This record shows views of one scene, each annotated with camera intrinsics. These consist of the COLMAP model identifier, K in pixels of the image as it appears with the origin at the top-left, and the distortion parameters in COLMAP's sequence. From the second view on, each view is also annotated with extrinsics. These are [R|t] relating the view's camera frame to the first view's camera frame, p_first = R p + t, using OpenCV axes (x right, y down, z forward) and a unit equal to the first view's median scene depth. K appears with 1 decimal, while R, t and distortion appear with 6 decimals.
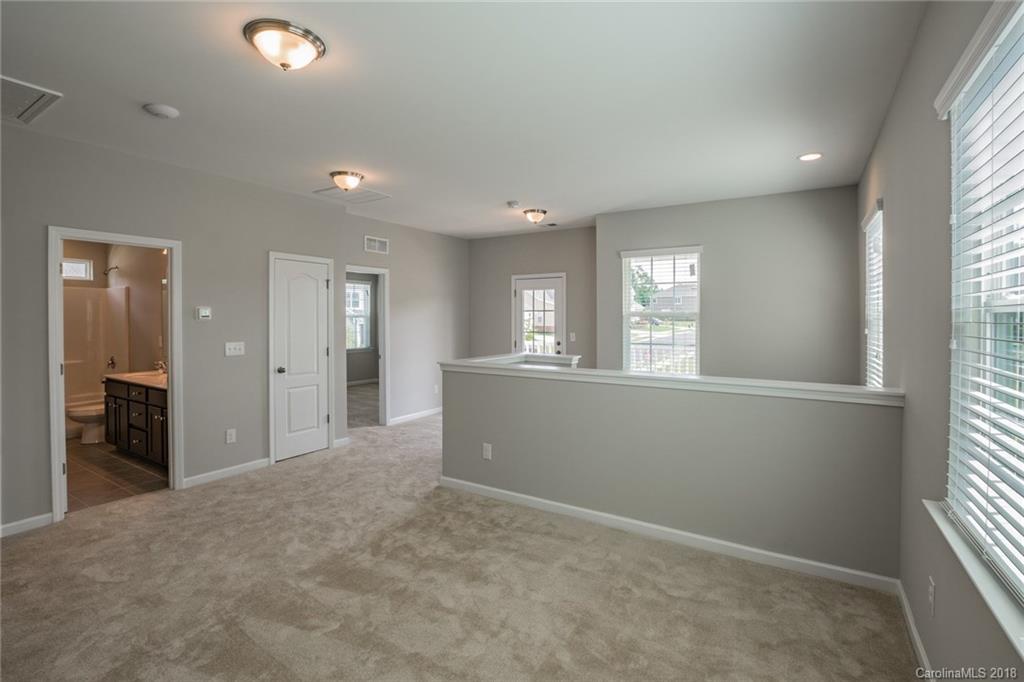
lens RADIAL K [[444.2, 0, 511.3], [0, 444.2, 316.6], [0, 0, 1]] dist [-0.016353, -0.000095]
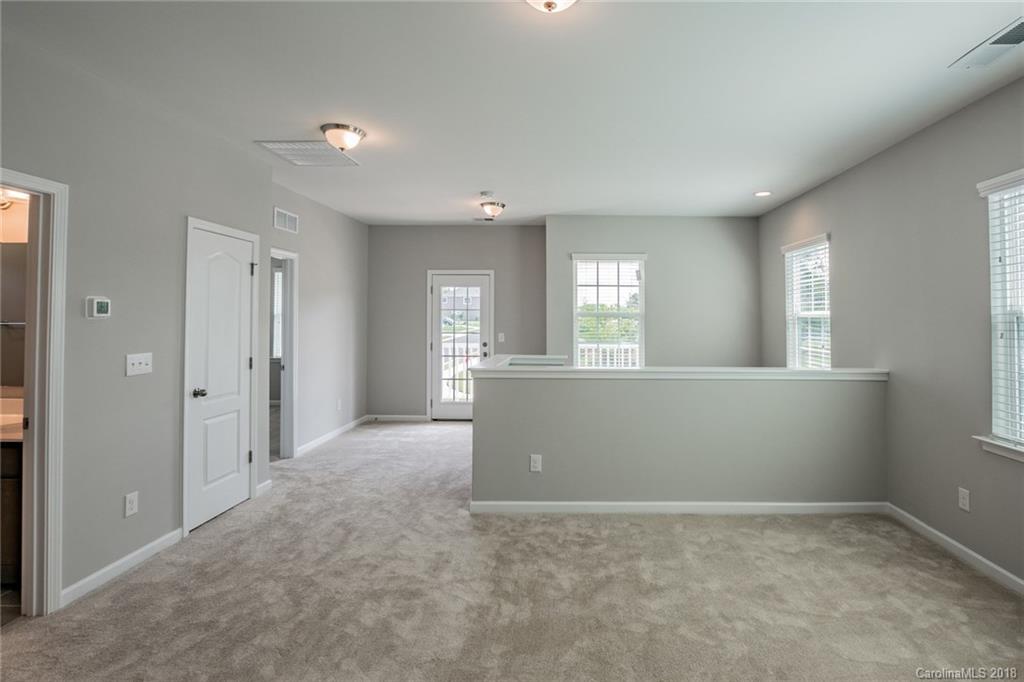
lens RADIAL K [[467.3, 0, 512.5], [0, 467.3, 303.2], [0, 0, 1]] dist [-0.019605, 0.000526]
pose [[0.865359, 0.020175, 0.500746, -0.471096], [-0.006539, 0.999559, -0.028972, 0.001471], [-0.501110, 0.021797, 0.865109, 0.147694]]
